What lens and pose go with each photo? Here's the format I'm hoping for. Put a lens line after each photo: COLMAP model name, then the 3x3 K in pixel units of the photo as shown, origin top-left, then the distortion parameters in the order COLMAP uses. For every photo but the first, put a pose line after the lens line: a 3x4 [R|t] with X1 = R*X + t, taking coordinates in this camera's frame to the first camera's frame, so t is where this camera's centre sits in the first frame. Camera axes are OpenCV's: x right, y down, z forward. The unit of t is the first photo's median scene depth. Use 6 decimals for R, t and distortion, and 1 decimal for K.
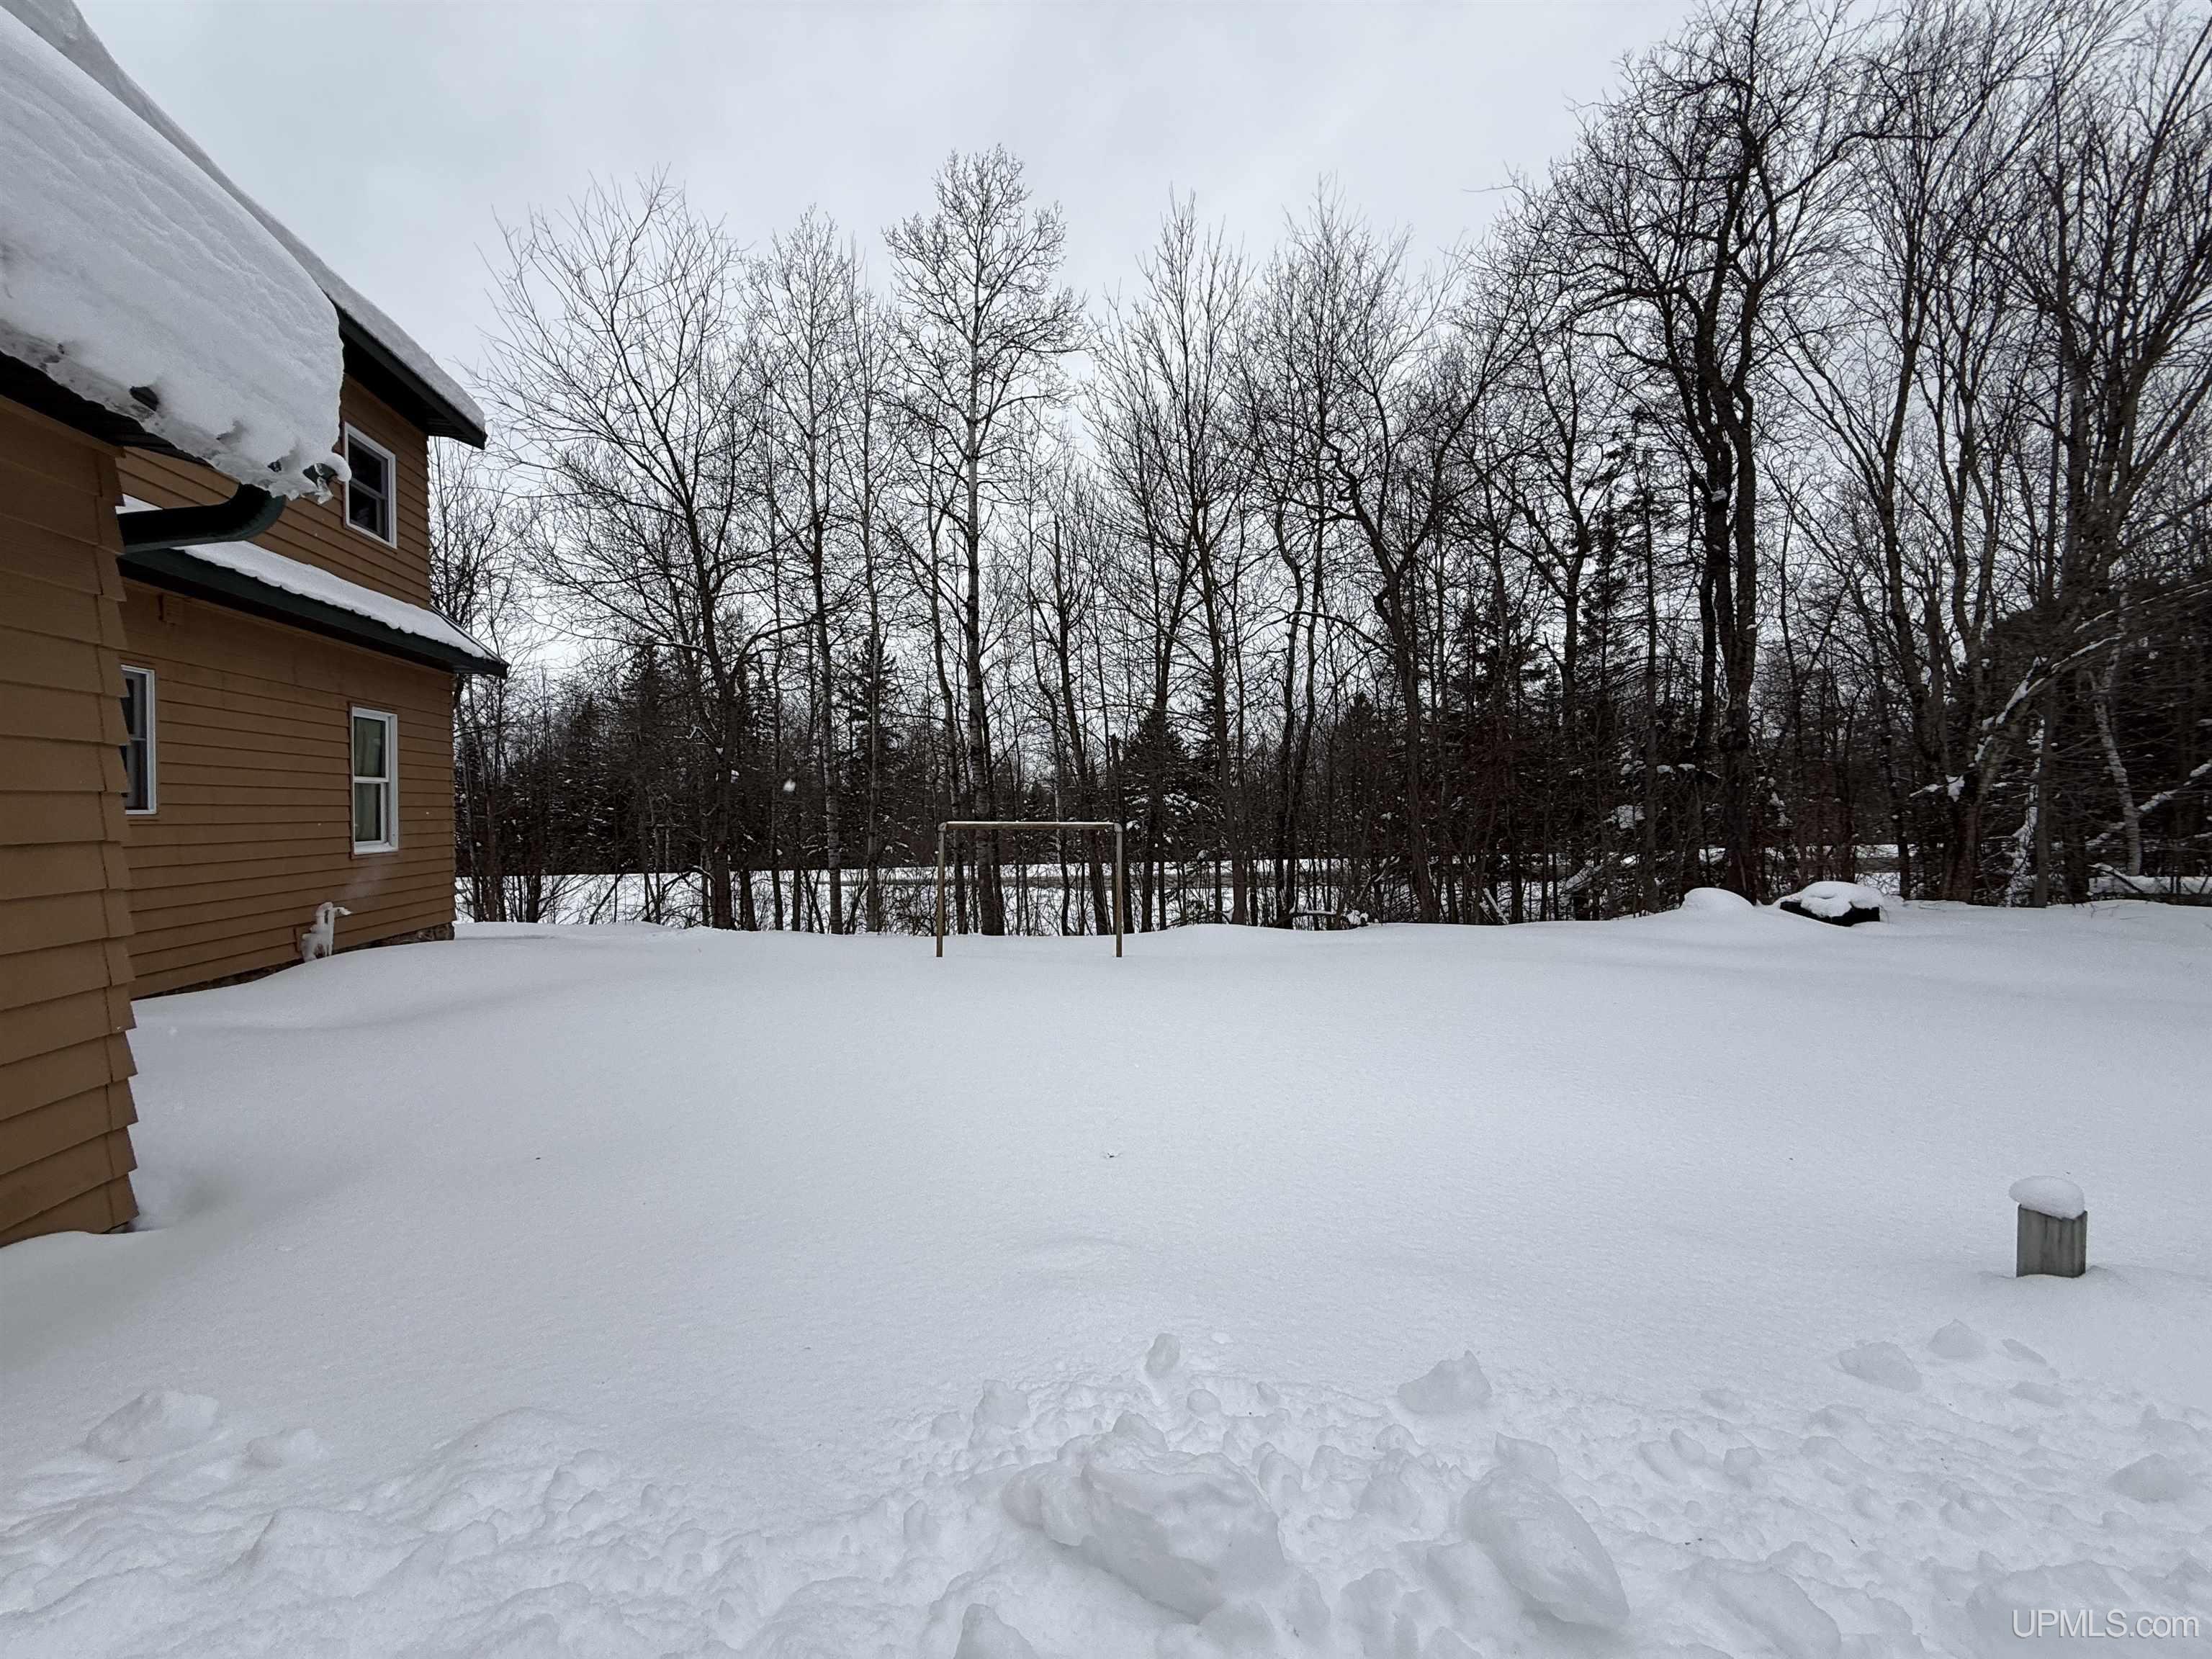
lens RADIAL K [[879.5, 0, 1103.6], [0, 879.5, 830.8], [0, 0, 1]] dist [-0.000857, 0.000060]
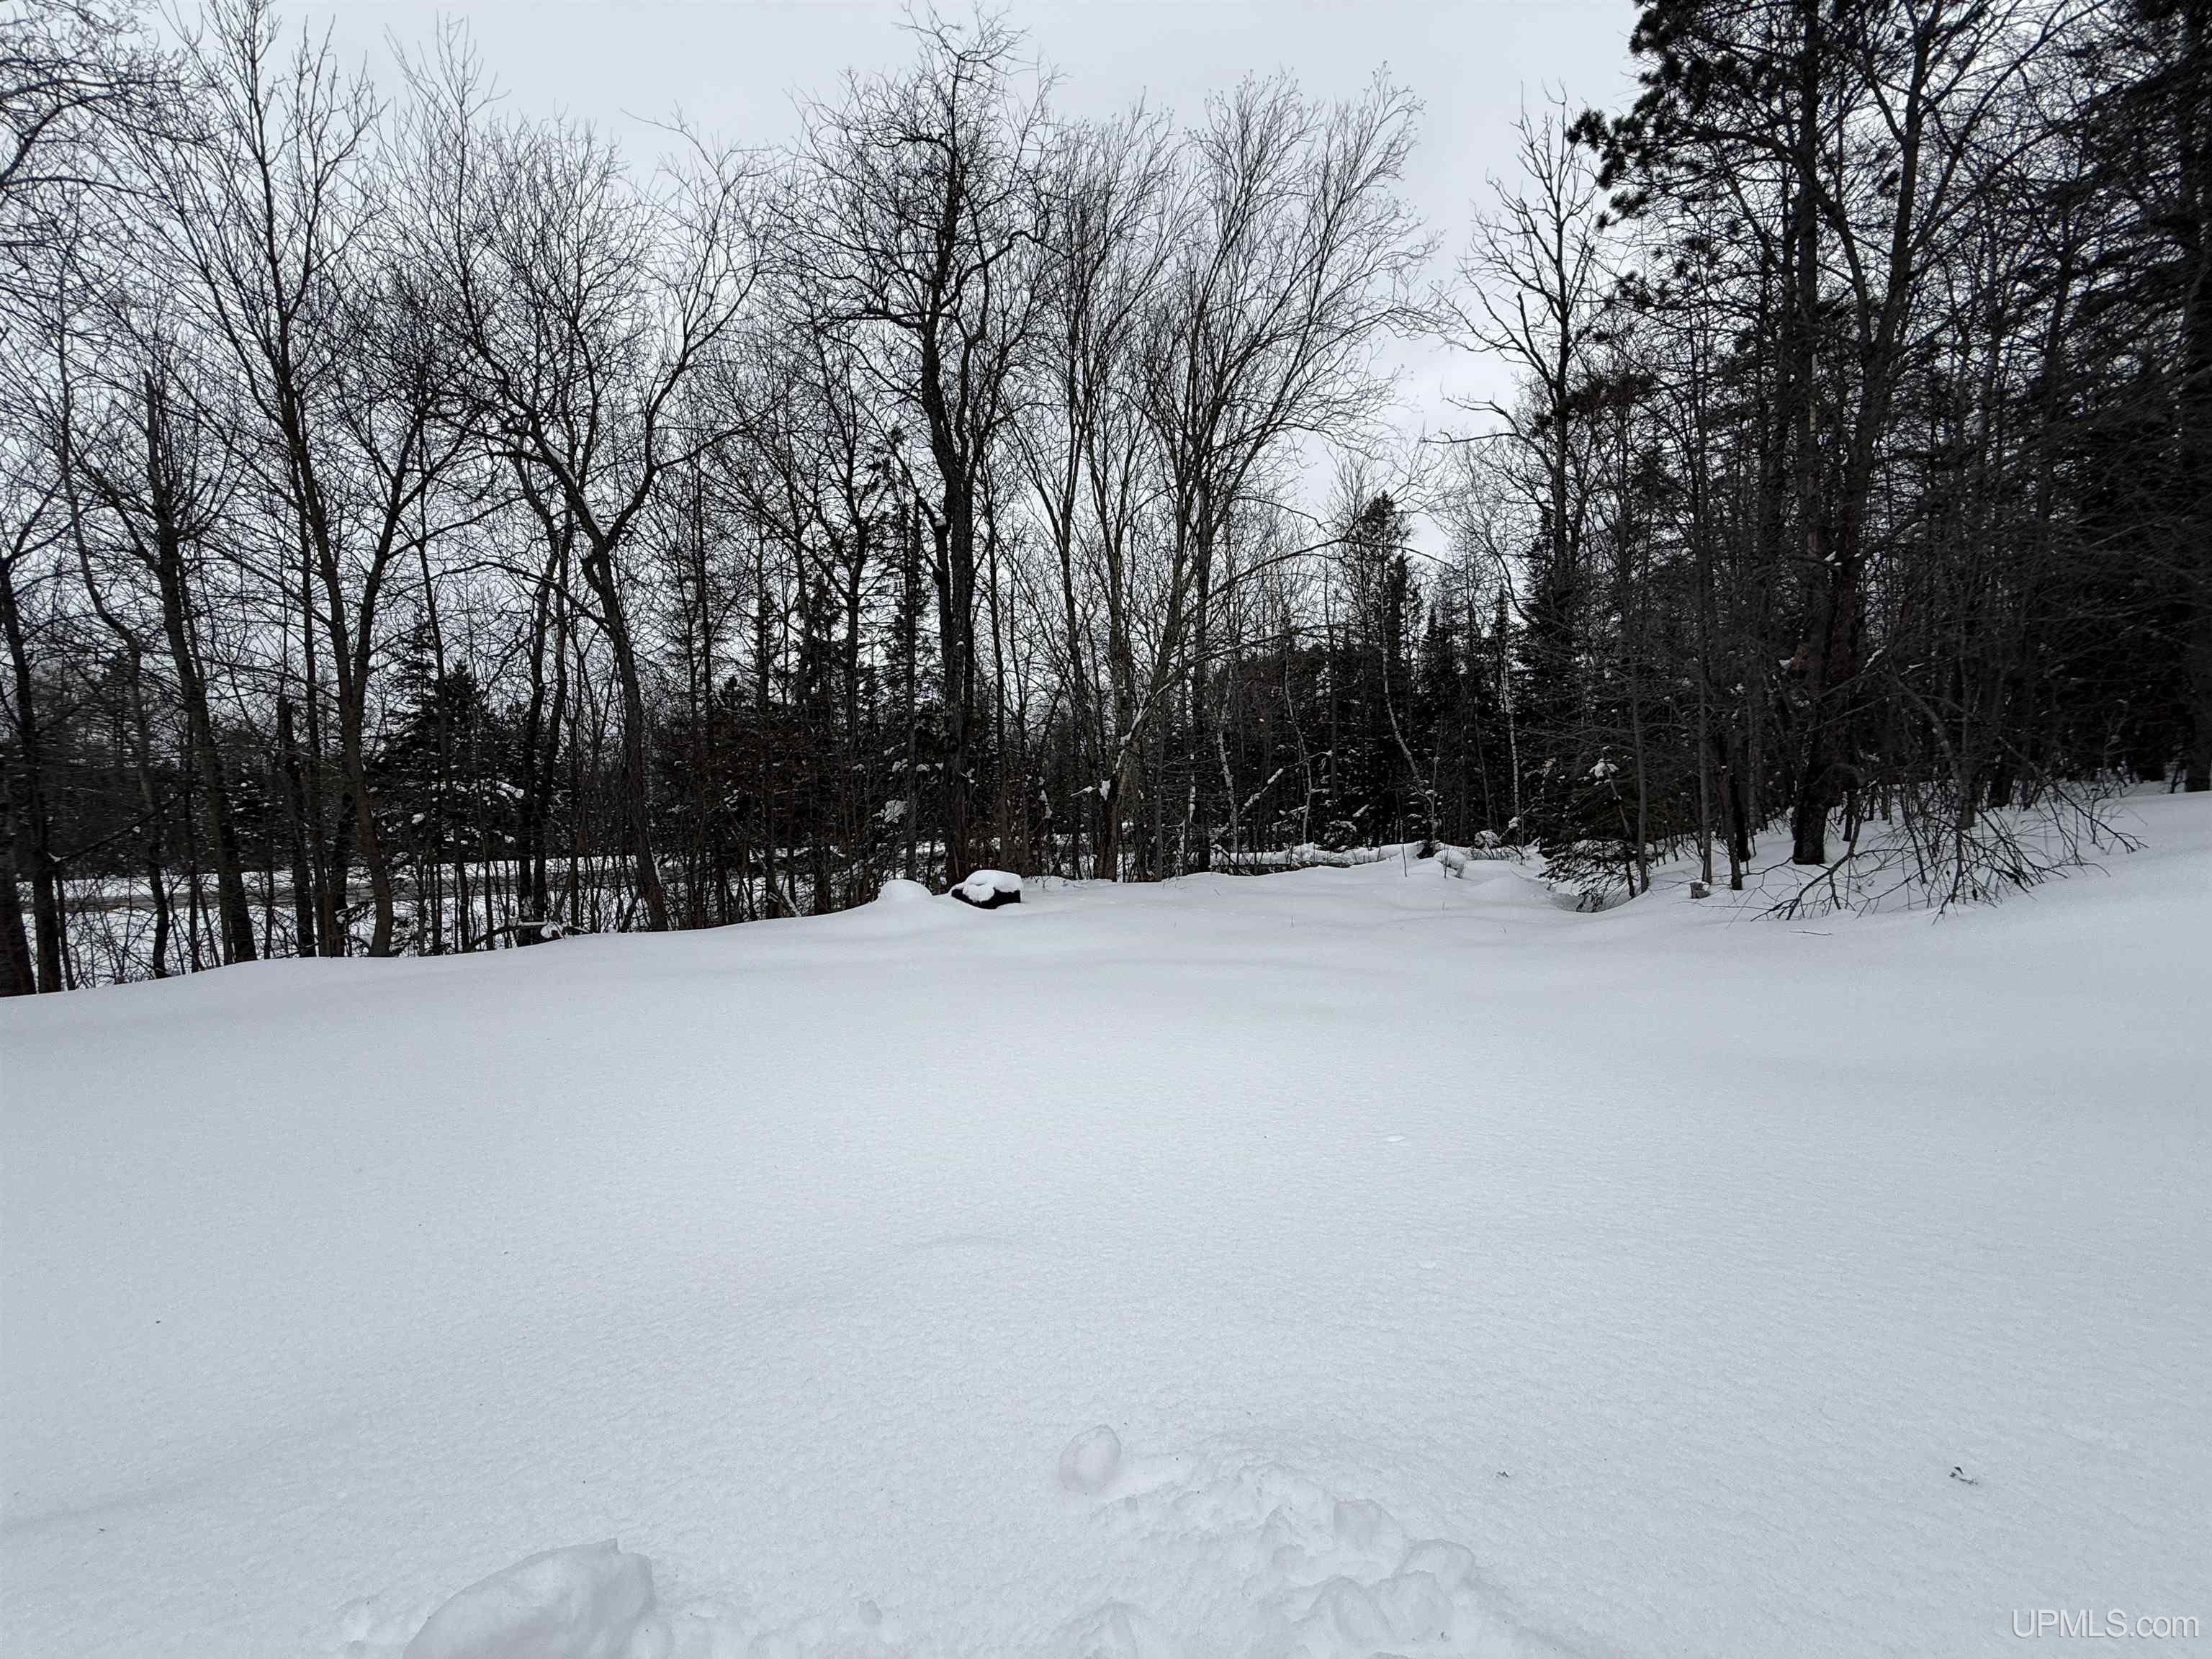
lens RADIAL K [[879.5, 0, 1103.6], [0, 879.5, 830.8], [0, 0, 1]] dist [-0.000857, 0.000060]
pose [[0.805265, -0.011366, 0.592807, 0.213599], [0.004724, 0.999907, 0.012755, -0.005819], [-0.592897, -0.007471, 0.805244, -0.010917]]
